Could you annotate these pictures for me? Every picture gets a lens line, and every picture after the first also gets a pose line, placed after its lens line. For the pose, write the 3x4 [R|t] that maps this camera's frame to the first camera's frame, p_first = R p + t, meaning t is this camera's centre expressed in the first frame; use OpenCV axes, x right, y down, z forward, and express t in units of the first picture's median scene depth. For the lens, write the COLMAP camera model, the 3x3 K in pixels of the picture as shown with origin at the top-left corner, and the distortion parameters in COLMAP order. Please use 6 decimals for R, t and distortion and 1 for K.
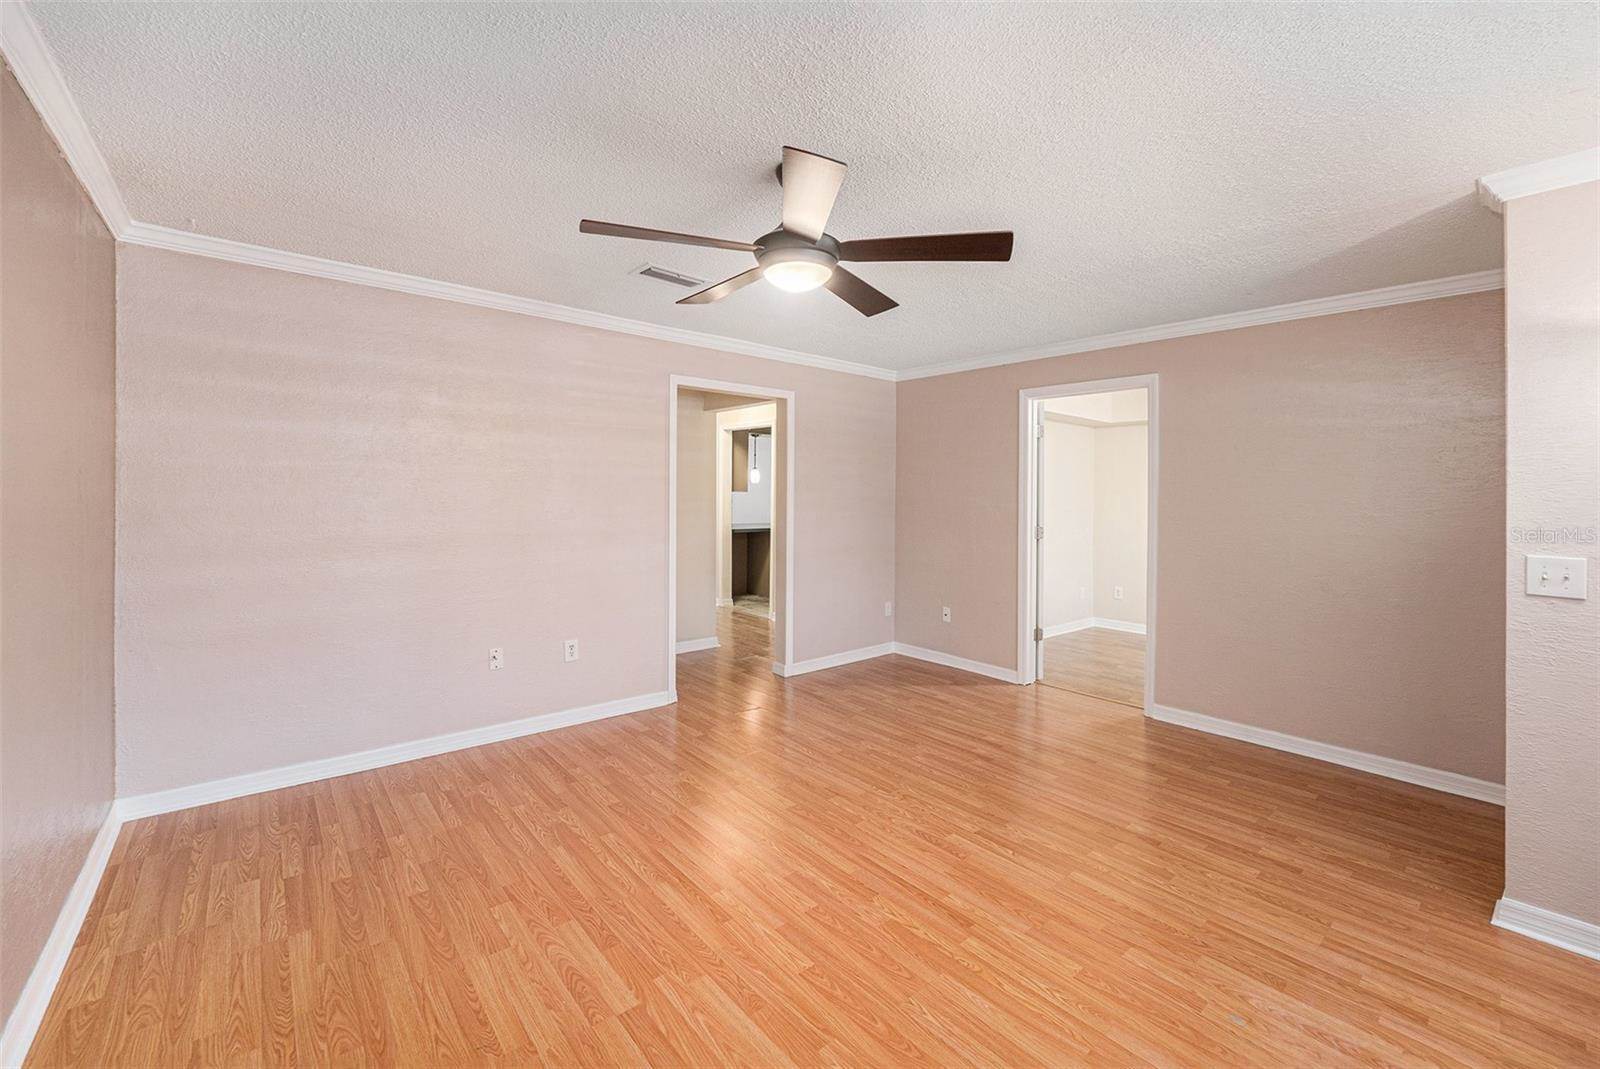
lens RADIAL K [[620.9, 0, 795.5], [0, 620.9, 531.3], [0, 0, 1]] dist [-0.015821, -0.000008]
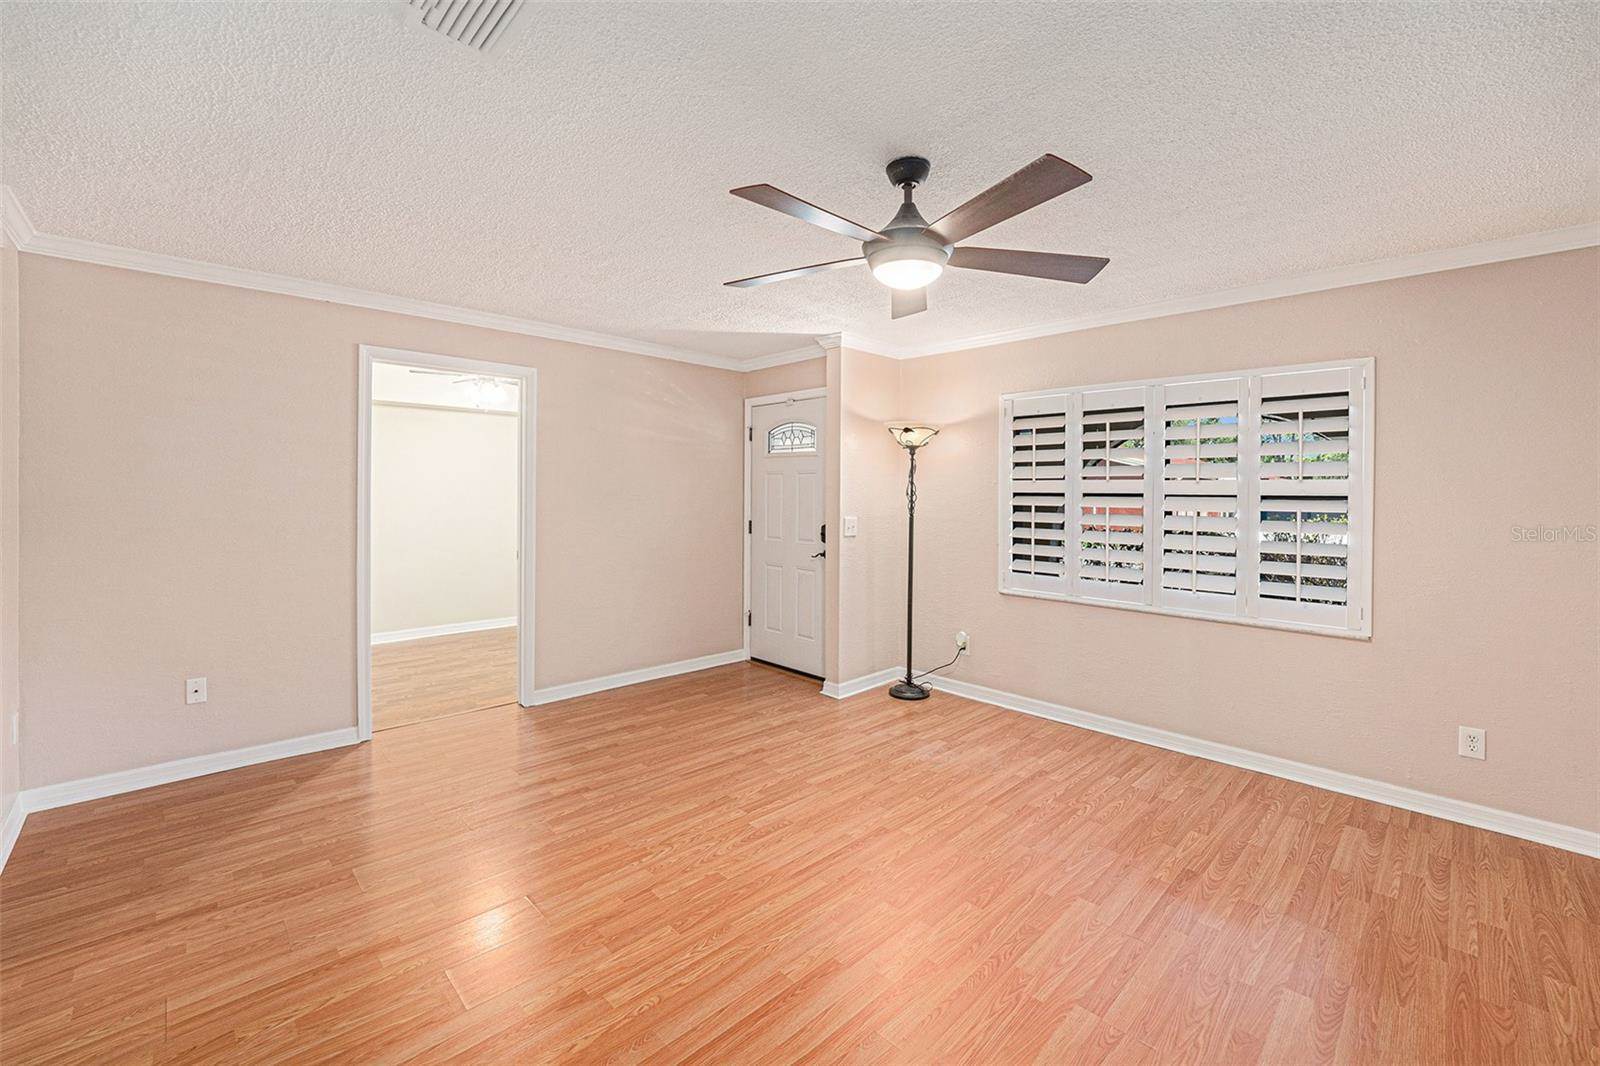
lens RADIAL K [[672.0, 0, 796.4], [0, 672.0, 488.9], [0, 0, 1]] dist [-0.010341, -0.000482]
pose [[-0.047566, -0.010052, 0.998818, -0.732420], [0.049378, 0.998703, 0.012402, -0.062088], [-0.997647, 0.049909, -0.047008, 0.817026]]
